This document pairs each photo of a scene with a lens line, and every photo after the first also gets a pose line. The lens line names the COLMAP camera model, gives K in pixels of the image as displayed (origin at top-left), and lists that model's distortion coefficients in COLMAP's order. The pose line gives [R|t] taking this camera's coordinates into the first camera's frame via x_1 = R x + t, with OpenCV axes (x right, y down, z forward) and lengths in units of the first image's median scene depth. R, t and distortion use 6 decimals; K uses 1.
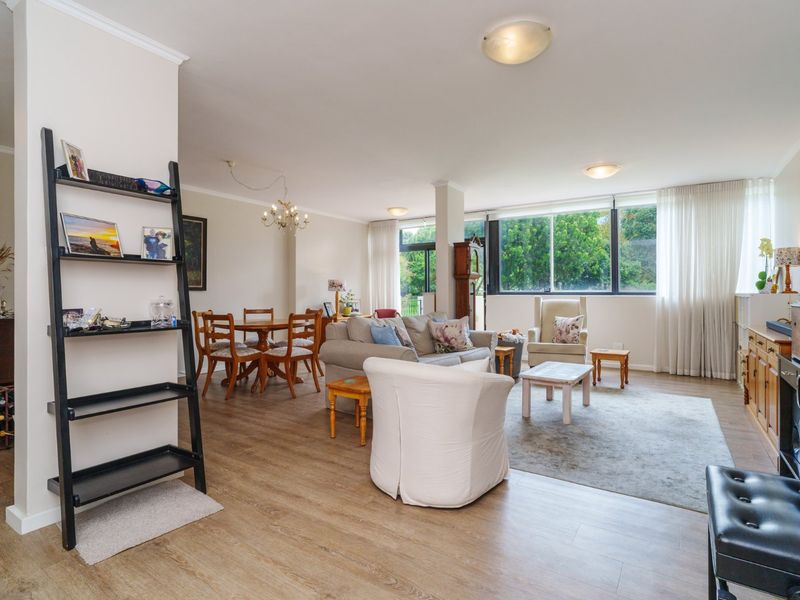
lens RADIAL K [[430.2, 0, 398.6], [0, 430.2, 295.4], [0, 0, 1]] dist [-0.013961, 0.005239]
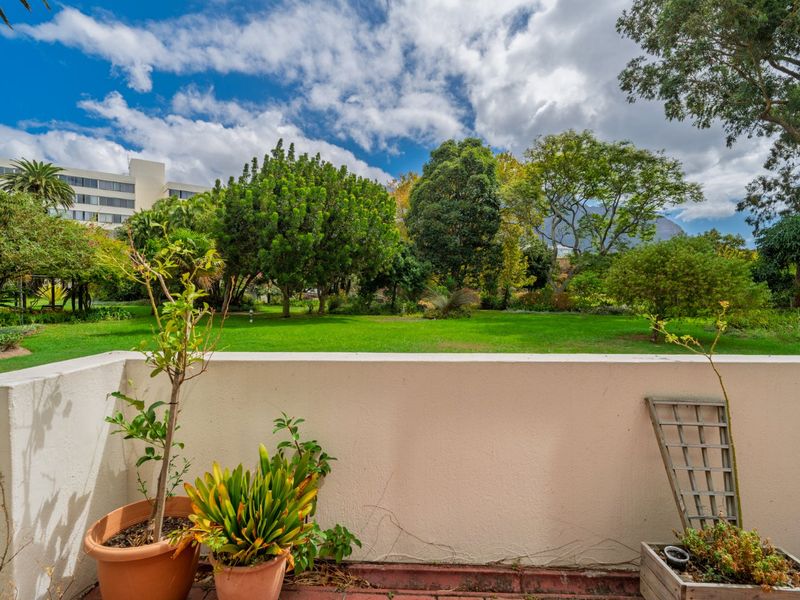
lens RADIAL K [[430.2, 0, 413.2], [0, 430.2, 301.9], [0, 0, 1]] dist [-0.013961, 0.005239]
pose [[0.836399, -0.011301, 0.548005, 0.116817], [0.003101, 0.999869, 0.015886, -0.037783], [-0.548113, -0.011587, 0.836324, 1.079409]]
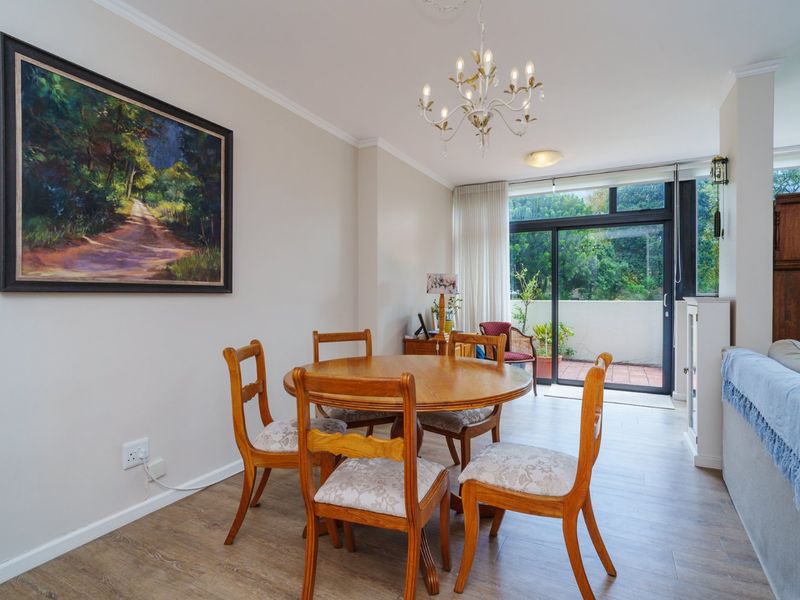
lens RADIAL K [[430.2, 0, 401.5], [0, 430.2, 298.3], [0, 0, 1]] dist [-0.013961, 0.005239]
pose [[0.992786, -0.001799, 0.119887, -0.259427], [0.001608, 0.999997, 0.001691, -0.004800], [-0.119889, -0.001486, 0.992786, 0.427838]]
